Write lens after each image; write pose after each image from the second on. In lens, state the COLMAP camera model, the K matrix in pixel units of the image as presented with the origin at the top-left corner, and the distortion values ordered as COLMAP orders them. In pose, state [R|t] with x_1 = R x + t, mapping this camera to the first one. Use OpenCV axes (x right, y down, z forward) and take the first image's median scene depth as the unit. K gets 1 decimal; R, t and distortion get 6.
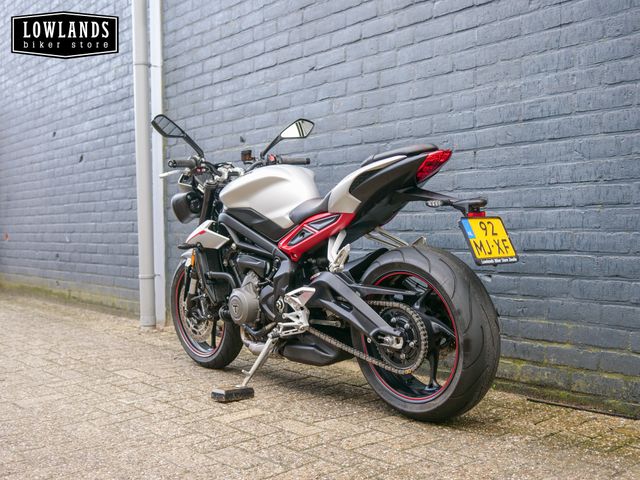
lens RADIAL K [[735.3, 0, 316.3], [0, 735.3, 237.2], [0, 0, 1]] dist [-0.005139, 0.000000]
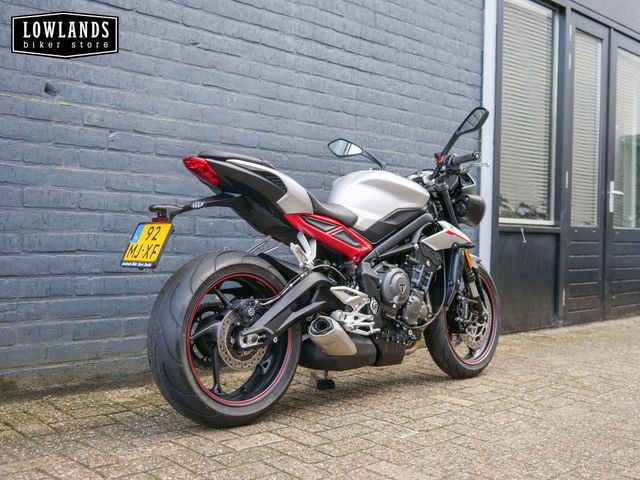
lens RADIAL K [[735.3, 0, 322.0], [0, 735.3, 239.8], [0, 0, 1]] dist [-0.005139, 0.000000]
pose [[-0.076137, 0.007591, 0.997068, -1.007720], [-0.009810, 0.999917, -0.008362, 0.004776], [-0.997049, -0.010418, -0.076056, 1.064717]]
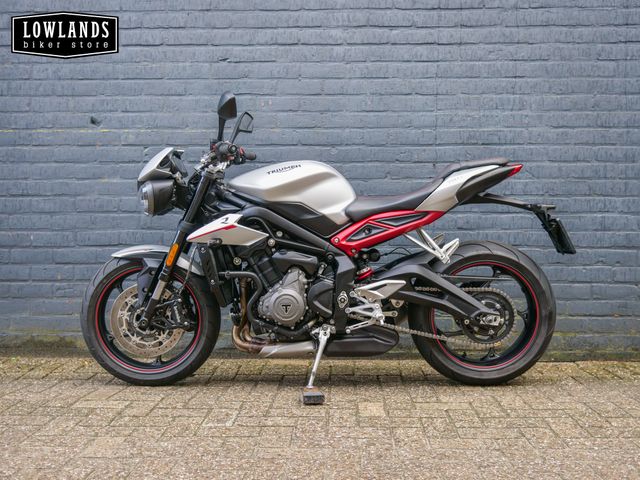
lens RADIAL K [[735.3, 0, 318.5], [0, 735.3, 241.7], [0, 0, 1]] dist [-0.005139, 0.000000]
pose [[0.659325, 0.004565, 0.751845, -0.748508], [0.000192, 0.999981, -0.006240, 0.016247], [-0.751858, 0.004259, 0.659311, 0.323035]]
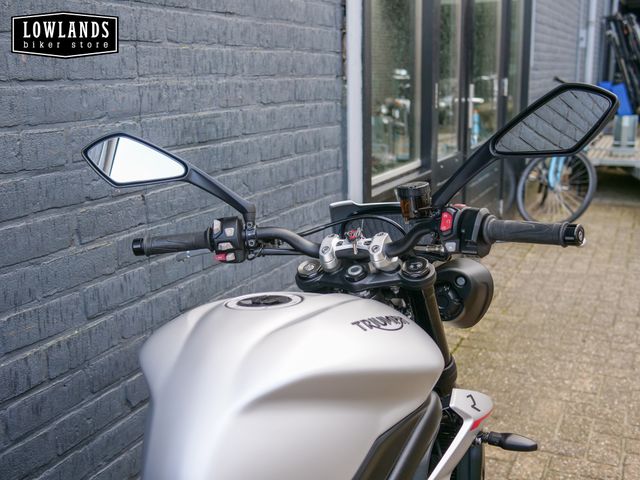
lens RADIAL K [[735.3, 0, 317.8], [0, 735.3, 240.5], [0, 0, 1]] dist [-0.005139, 0.000000]
pose [[-0.430364, -0.176666, 0.885198, -0.318400], [0.035427, 0.976599, 0.212132, -0.181282], [-0.901960, 0.122654, -0.414034, 1.029571]]
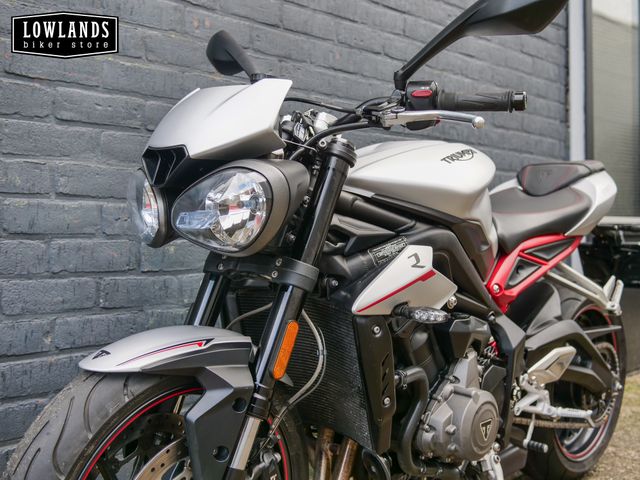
lens RADIAL K [[735.3, 0, 319.1], [0, 735.3, 241.7], [0, 0, 1]] dist [-0.005139, 0.000000]
pose [[-0.098302, 0.008875, 0.995117, -0.542892], [0.025008, 0.999666, -0.006445, -0.023622], [-0.994842, 0.024252, -0.098491, 1.084185]]
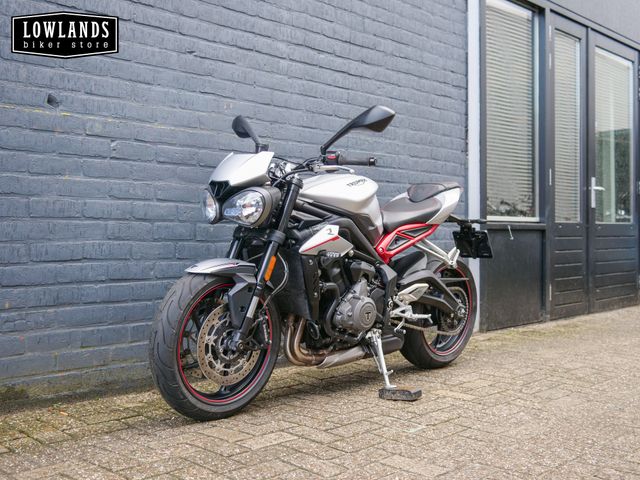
lens RADIAL K [[735.3, 0, 321.2], [0, 735.3, 240.8], [0, 0, 1]] dist [-0.005139, 0.000000]
pose [[-0.105966, 0.011021, 0.994309, -1.024618], [0.016279, 0.999824, -0.009348, 0.004275], [-0.994236, 0.015196, -0.106127, 1.097073]]
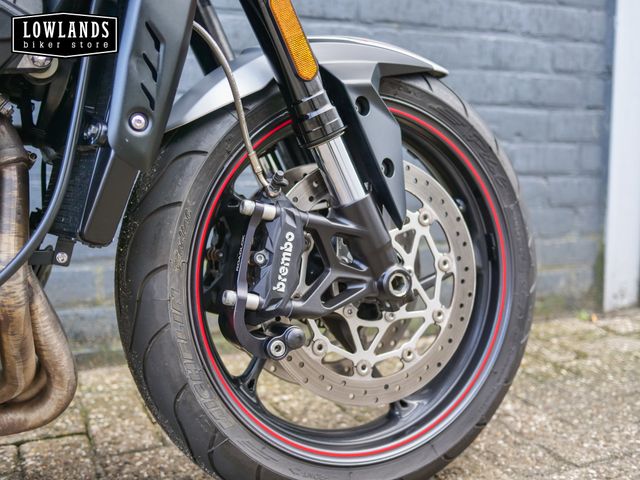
lens RADIAL K [[735.3, 0, 322.7], [0, 735.3, 240.8], [0, 0, 1]] dist [-0.005139, 0.000000]
pose [[0.275034, -0.099852, 0.956235, -0.212183], [0.009158, 0.994819, 0.101247, 0.063288], [-0.961391, -0.019089, 0.274524, 0.700352]]
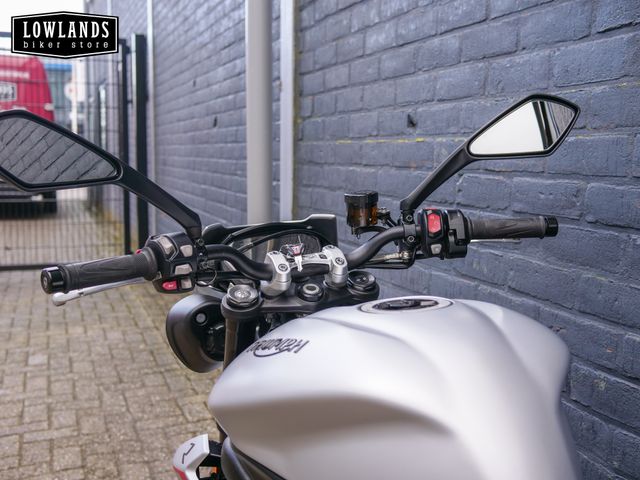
lens RADIAL K [[735.3, 0, 318.2], [0, 735.3, 236.7], [0, 0, 1]] dist [-0.005139, 0.000000]
pose [[0.943497, 0.061309, -0.325661, -0.002885], [-0.028574, 0.994128, 0.104370, -0.142043], [0.330147, -0.089167, 0.939709, 0.719845]]
